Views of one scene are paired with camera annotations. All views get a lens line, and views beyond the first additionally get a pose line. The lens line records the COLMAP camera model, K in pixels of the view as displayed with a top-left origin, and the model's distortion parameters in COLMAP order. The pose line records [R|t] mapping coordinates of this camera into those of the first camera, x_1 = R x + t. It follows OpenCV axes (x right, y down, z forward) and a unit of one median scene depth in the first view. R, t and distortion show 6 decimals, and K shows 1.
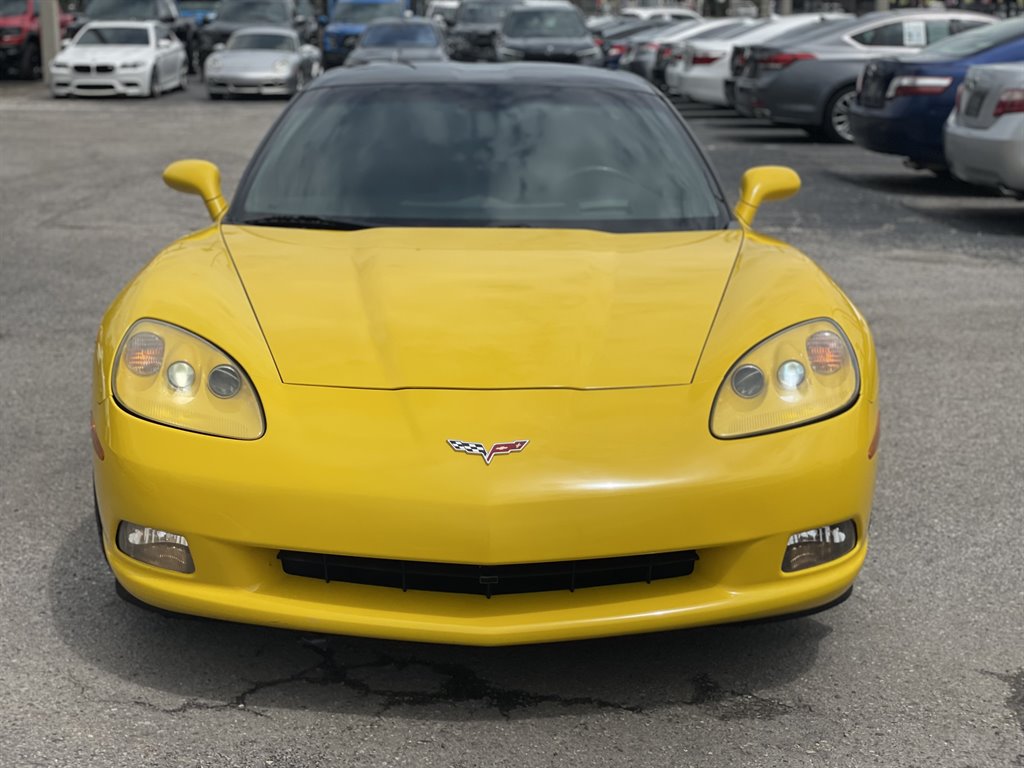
lens RADIAL K [[1518.5, 0, 495.6], [0, 1518.5, 370.5], [0, 0, 1]] dist [0.204037, -0.615640]
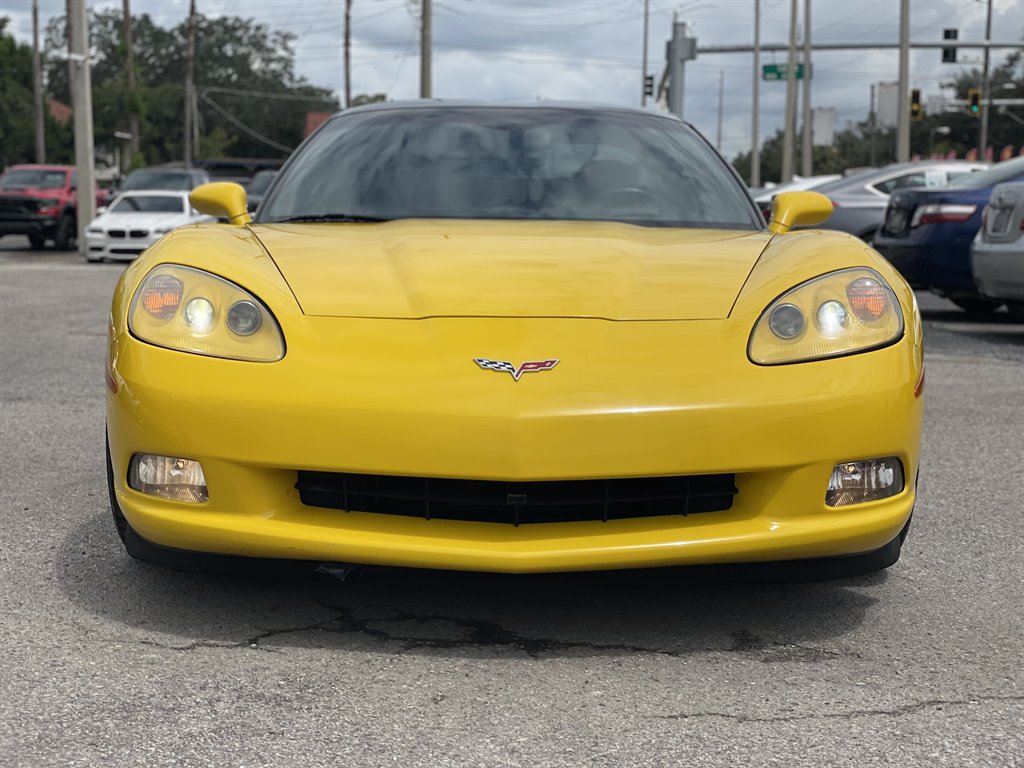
lens RADIAL K [[1520.4, 0, 505.0], [0, 1520.4, 363.7], [0, 0, 1]] dist [0.219480, -0.688331]
pose [[0.999930, 0.005194, -0.010615, -0.001718], [-0.006352, 0.993670, -0.112163, 0.127515], [0.009965, 0.112222, 0.993633, 0.037489]]
